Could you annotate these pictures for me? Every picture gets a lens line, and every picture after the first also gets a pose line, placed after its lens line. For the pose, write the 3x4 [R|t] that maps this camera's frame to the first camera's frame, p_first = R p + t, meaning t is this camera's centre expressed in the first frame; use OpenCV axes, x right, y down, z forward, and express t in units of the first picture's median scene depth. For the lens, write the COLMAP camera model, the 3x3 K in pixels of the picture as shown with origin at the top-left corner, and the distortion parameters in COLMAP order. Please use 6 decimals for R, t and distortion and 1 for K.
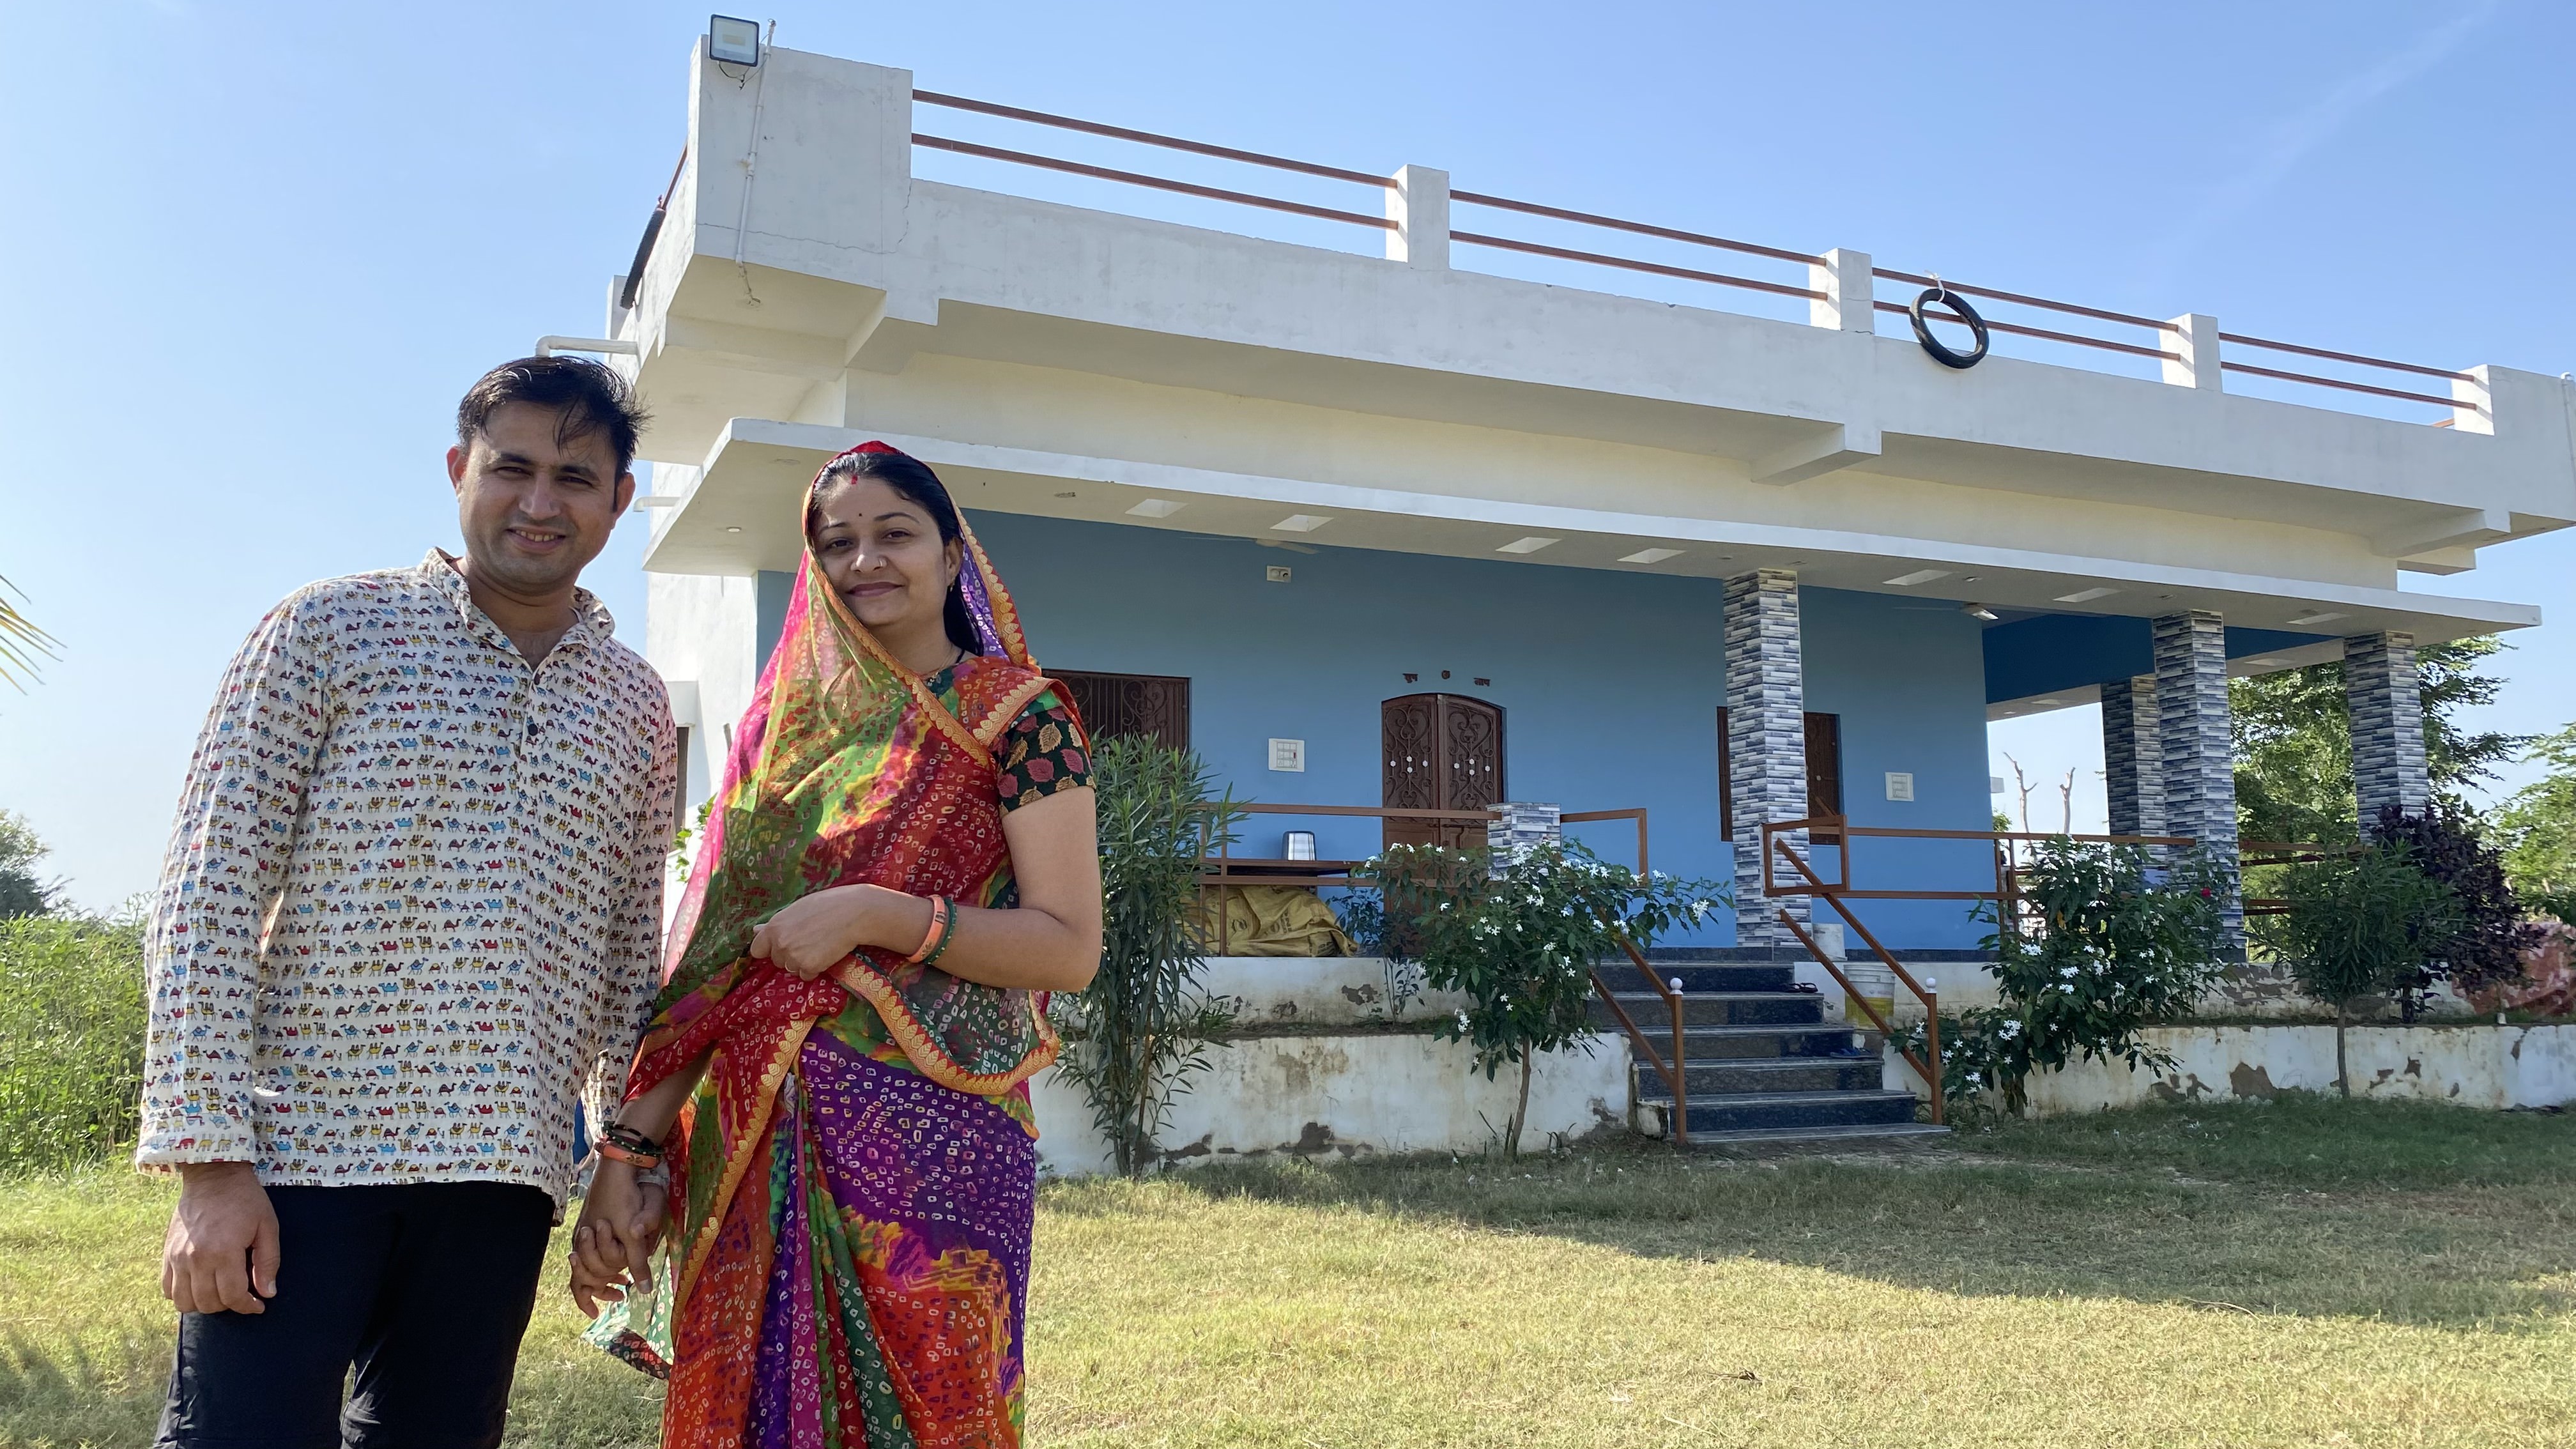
lens RADIAL K [[1931.6, 0, 1279.4], [0, 1931.6, 722.5], [0, 0, 1]] dist [0.042061, -0.053484]
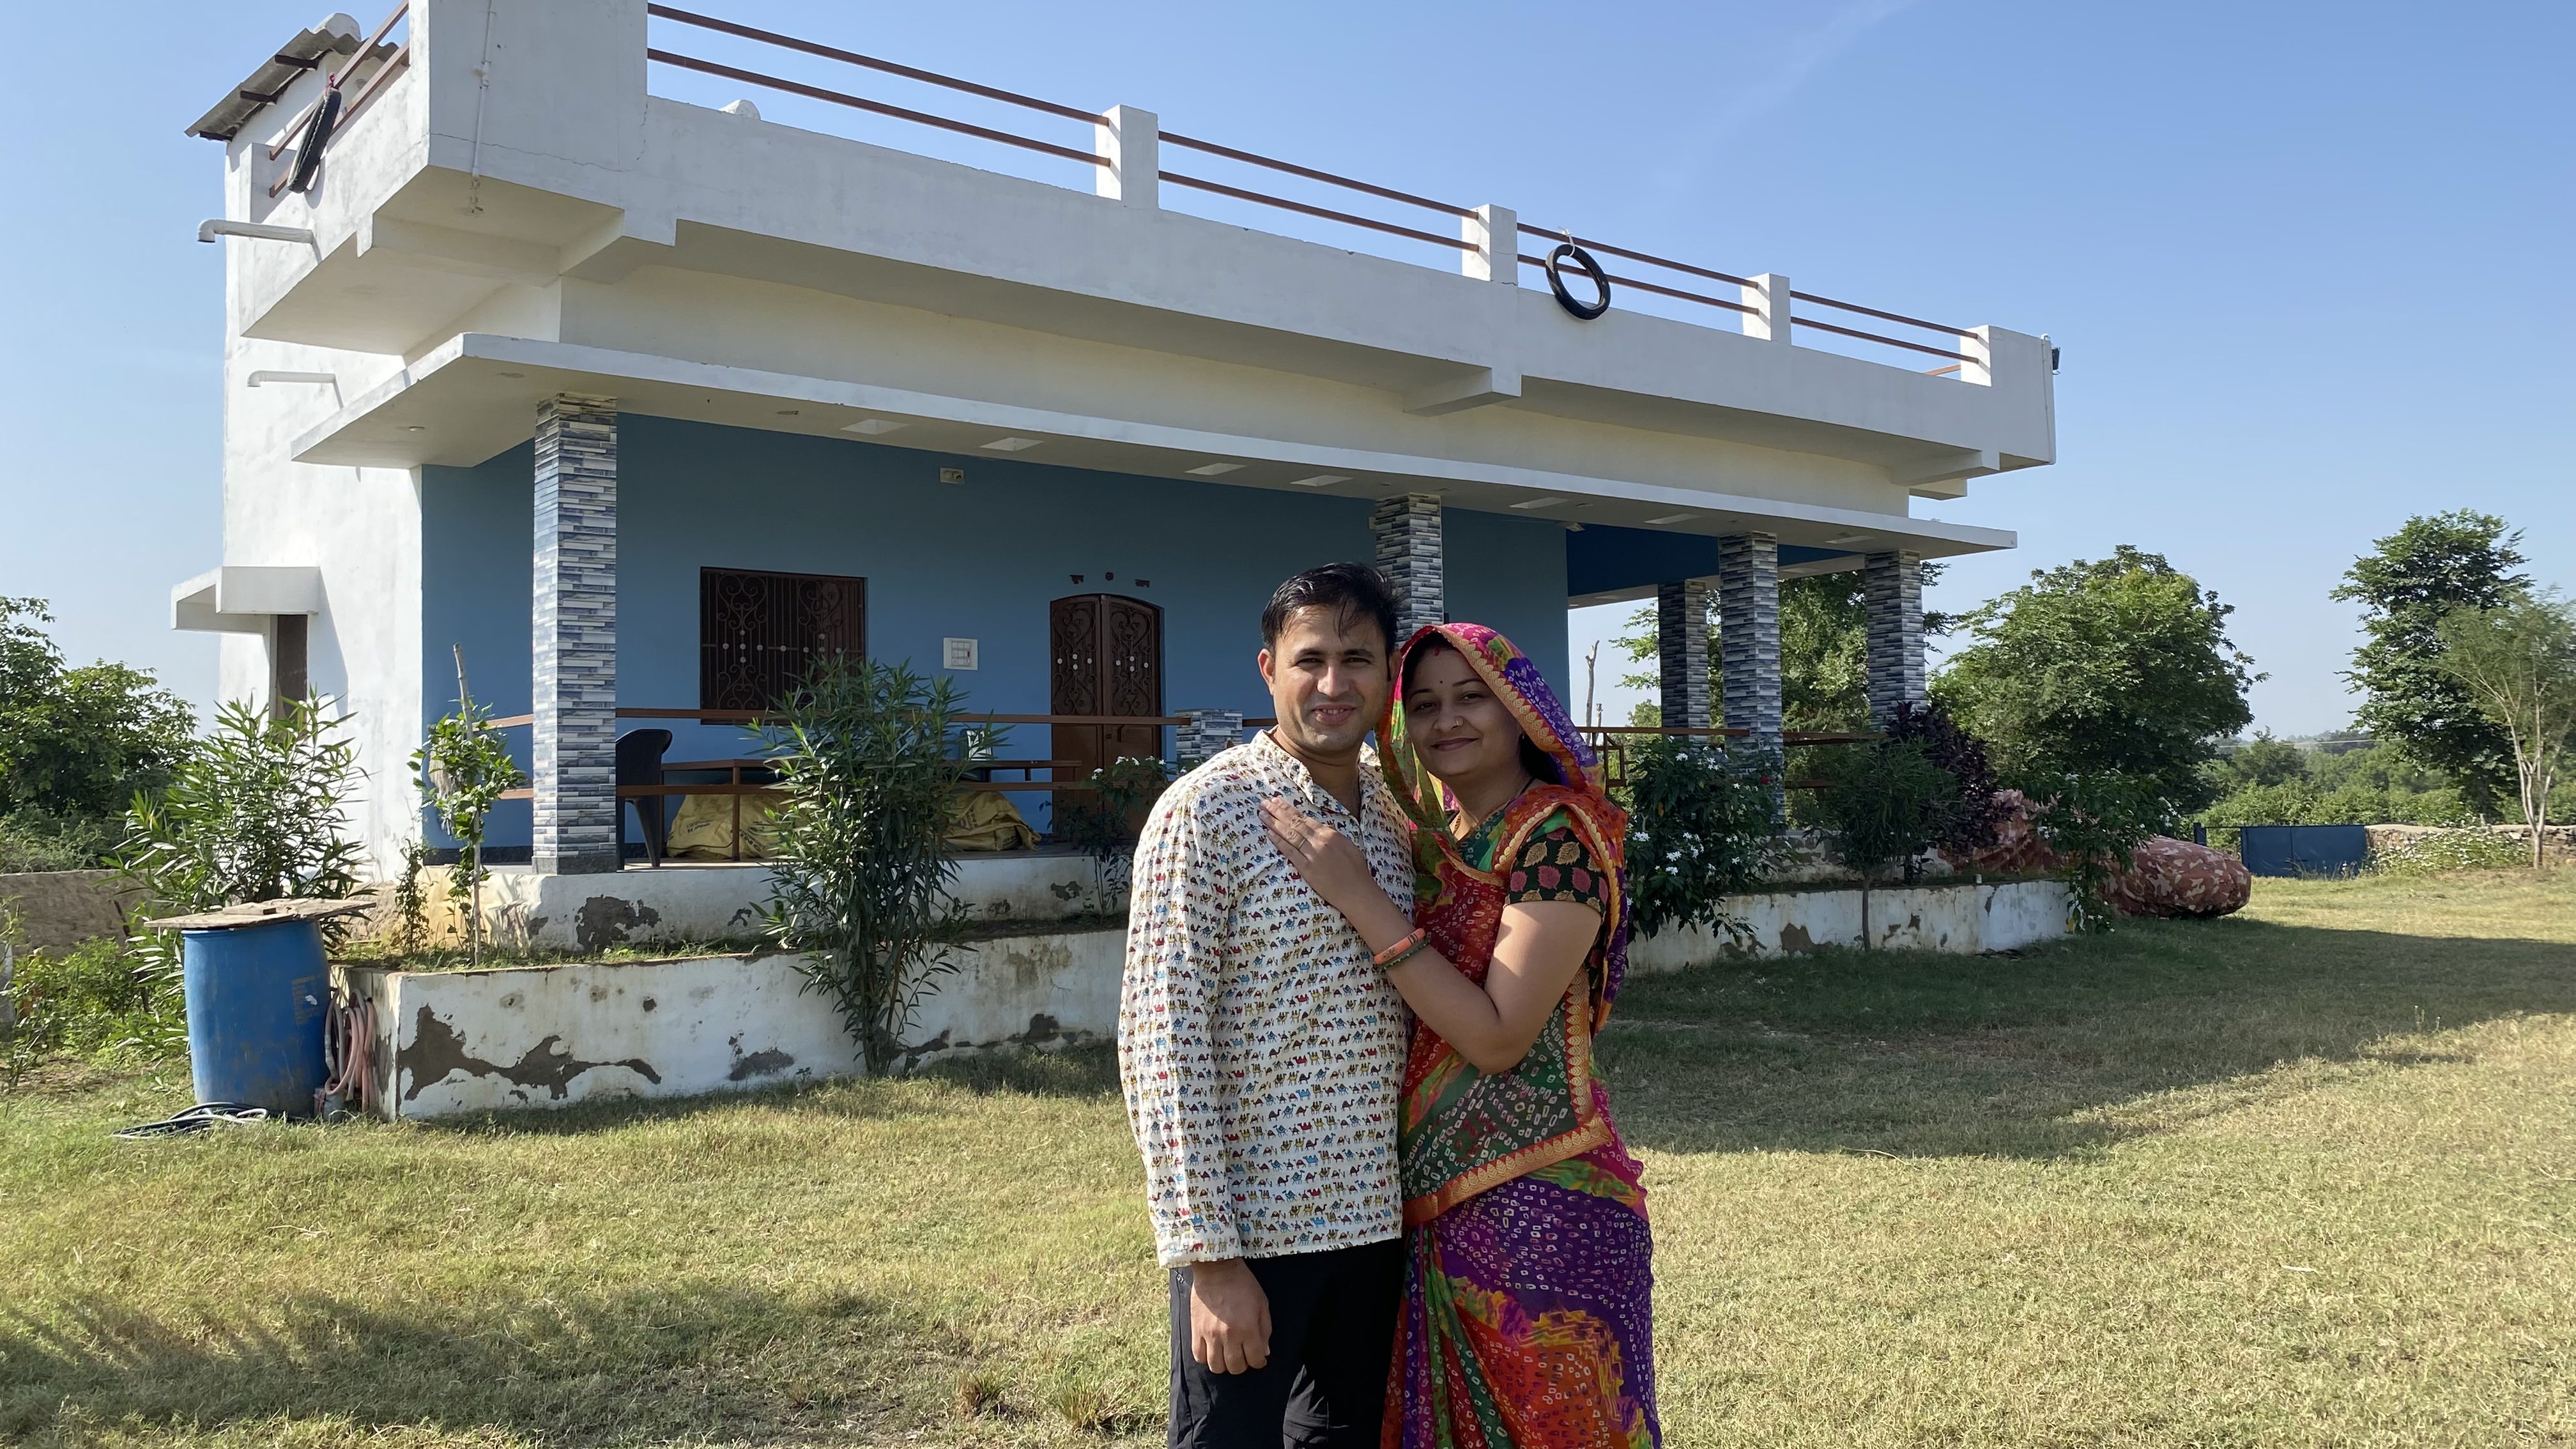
lens RADIAL K [[1931.6, 0, 1291.1], [0, 1931.6, 720.1], [0, 0, 1]] dist [0.042061, -0.053484]
pose [[0.968524, -0.002357, 0.248910, -0.092798], [-0.017105, 0.996961, 0.075996, -0.033373], [-0.248332, -0.077862, 0.965541, -0.052442]]
